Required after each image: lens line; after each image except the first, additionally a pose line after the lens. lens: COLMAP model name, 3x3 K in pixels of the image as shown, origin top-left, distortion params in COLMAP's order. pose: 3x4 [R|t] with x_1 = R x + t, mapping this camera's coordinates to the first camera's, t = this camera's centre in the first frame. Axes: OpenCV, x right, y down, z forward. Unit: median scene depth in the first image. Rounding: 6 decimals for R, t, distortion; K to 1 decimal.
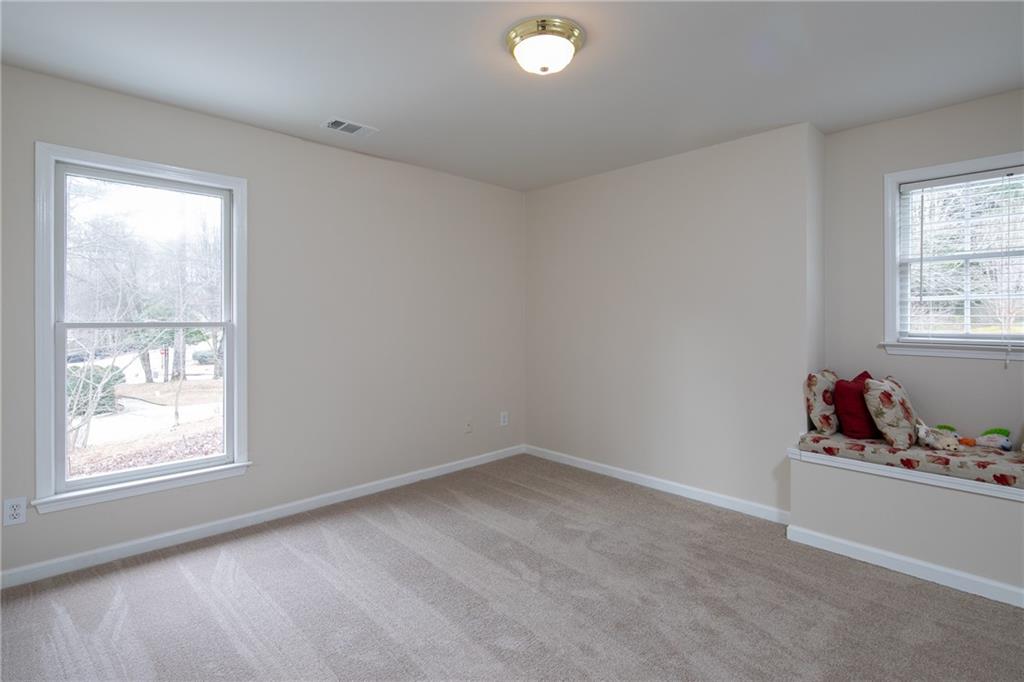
lens RADIAL K [[501.1, 0, 513.4], [0, 501.1, 325.6], [0, 0, 1]] dist [-0.001842, -0.000759]
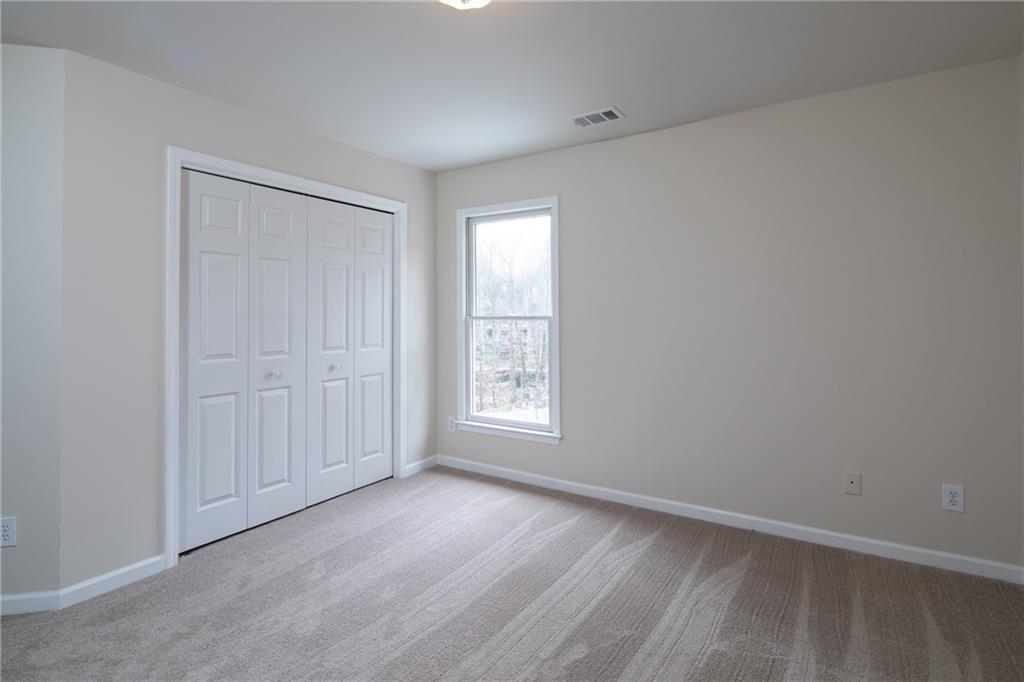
lens RADIAL K [[504.6, 0, 516.2], [0, 504.6, 310.2], [0, 0, 1]] dist [-0.003156, -0.001476]
pose [[0.223534, -0.008567, -0.974658, 0.606664], [-0.005346, 0.999936, -0.010015, -0.008074], [0.974681, 0.007450, 0.223474, 0.642257]]
